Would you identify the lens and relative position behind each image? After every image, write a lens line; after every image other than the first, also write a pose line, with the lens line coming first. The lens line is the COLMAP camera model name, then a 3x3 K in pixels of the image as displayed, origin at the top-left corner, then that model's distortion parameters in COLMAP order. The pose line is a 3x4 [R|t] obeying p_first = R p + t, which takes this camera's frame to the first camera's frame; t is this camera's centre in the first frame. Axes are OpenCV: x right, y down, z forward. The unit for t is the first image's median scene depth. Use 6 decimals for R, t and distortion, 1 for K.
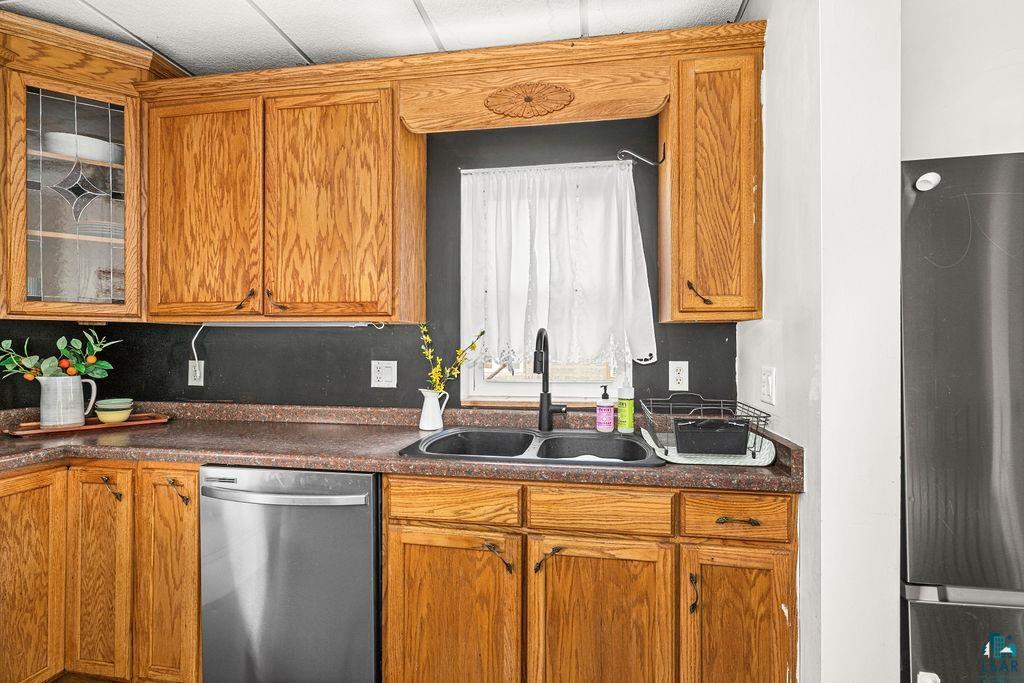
lens RADIAL K [[495.1, 0, 517.1], [0, 495.1, 343.9], [0, 0, 1]] dist [-0.001306, 0.002864]
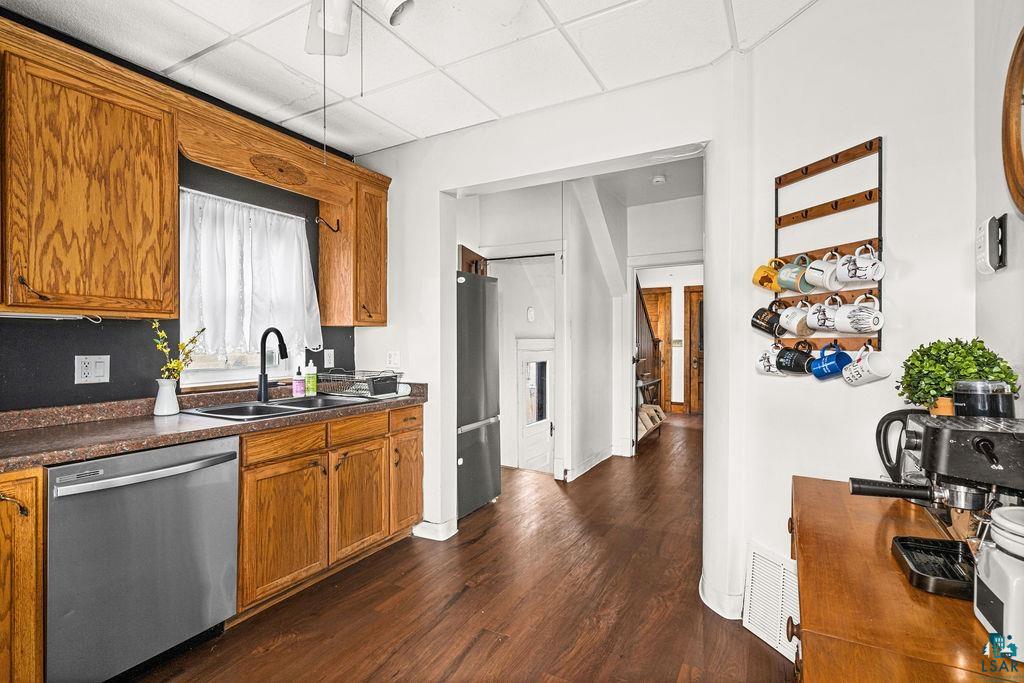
lens RADIAL K [[495.1, 0, 510.7], [0, 495.1, 340.7], [0, 0, 1]] dist [-0.001306, 0.002864]
pose [[0.336374, -0.000674, 0.941728, -1.044897], [-0.000784, 0.999999, 0.000996, 0.003817], [-0.941728, -0.001073, 0.336373, -0.116624]]
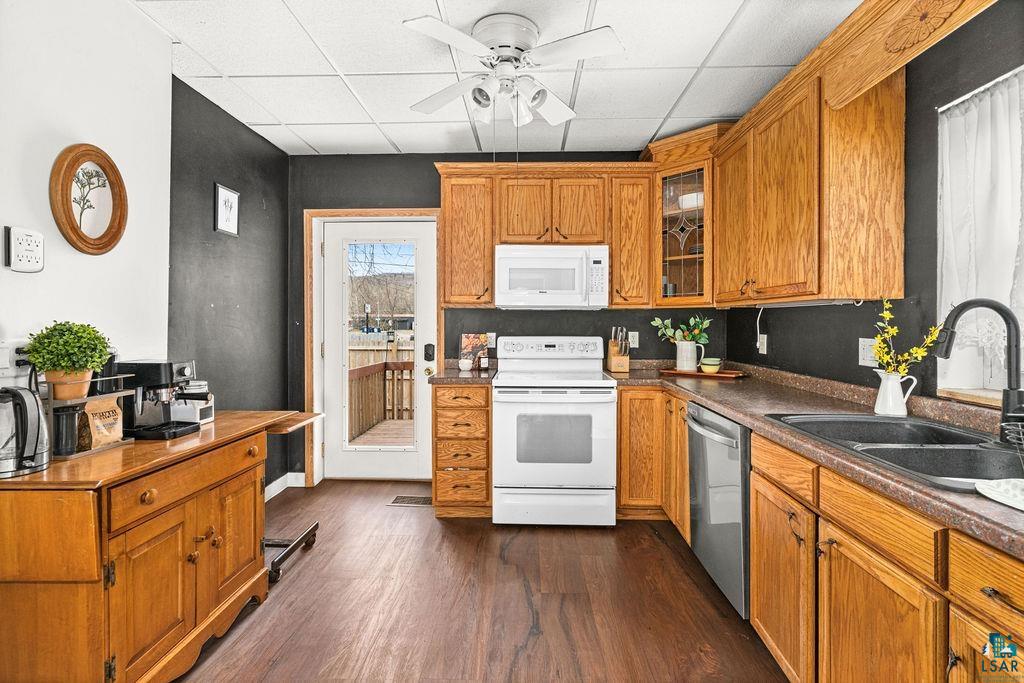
lens RADIAL K [[495.1, 0, 512.7], [0, 495.1, 326.0], [0, 0, 1]] dist [-0.001306, 0.002864]
pose [[0.137642, 0.006055, -0.990463, 0.685675], [-0.000293, 0.999982, 0.006073, 0.004511], [0.990482, -0.000546, 0.137642, 0.210225]]
